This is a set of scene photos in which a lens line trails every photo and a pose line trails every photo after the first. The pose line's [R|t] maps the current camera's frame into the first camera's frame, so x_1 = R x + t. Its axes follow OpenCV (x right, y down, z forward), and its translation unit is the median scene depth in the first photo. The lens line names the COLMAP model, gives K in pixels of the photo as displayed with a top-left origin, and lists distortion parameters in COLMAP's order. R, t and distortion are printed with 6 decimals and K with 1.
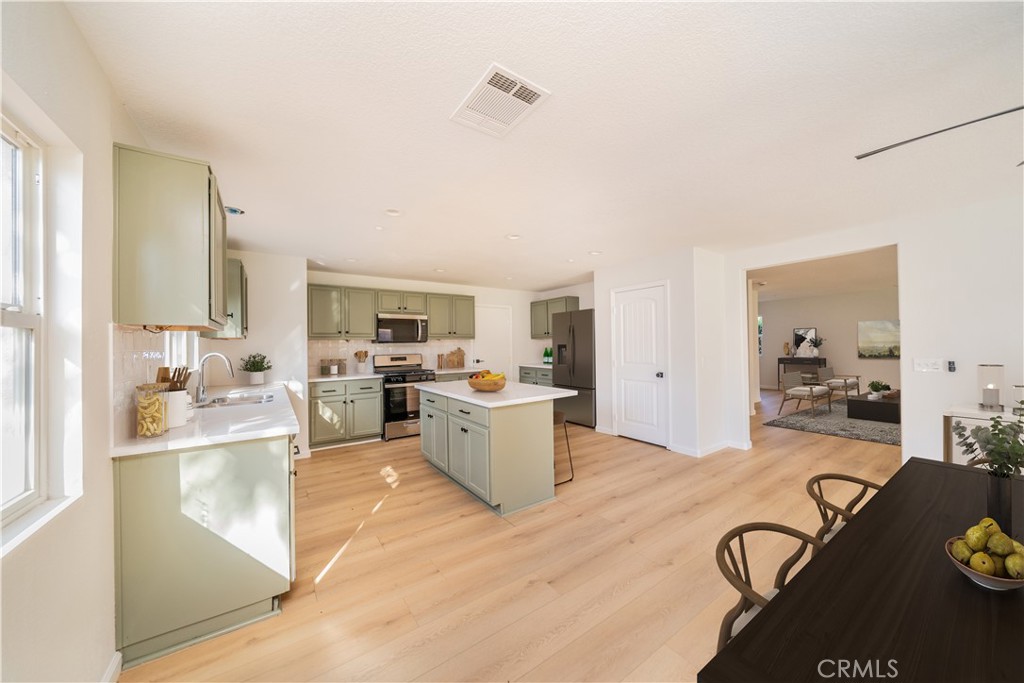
lens RADIAL K [[351.2, 0, 512.0], [0, 351.2, 341.5], [0, 0, 1]] dist [-0.039963, -0.000079]
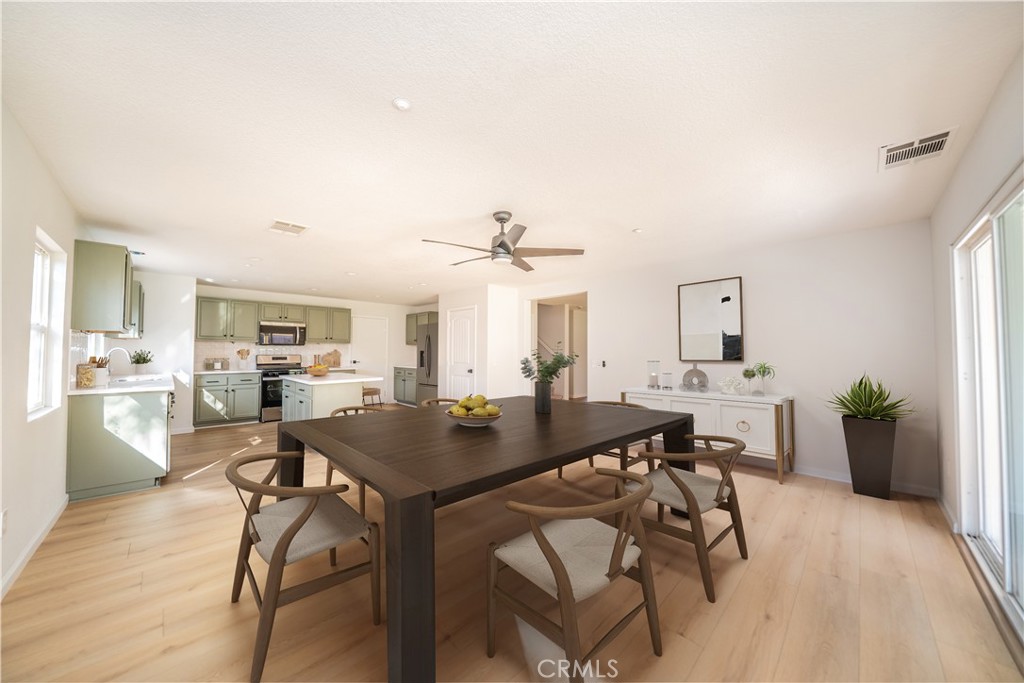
lens RADIAL K [[351.2, 0, 512.0], [0, 351.2, 341.5], [0, 0, 1]] dist [-0.039963, -0.000079]
pose [[0.981927, 0.021878, 0.187994, 0.286960], [-0.017985, 0.999588, -0.022387, 0.003641], [-0.188406, 0.018602, 0.981915, -0.397075]]
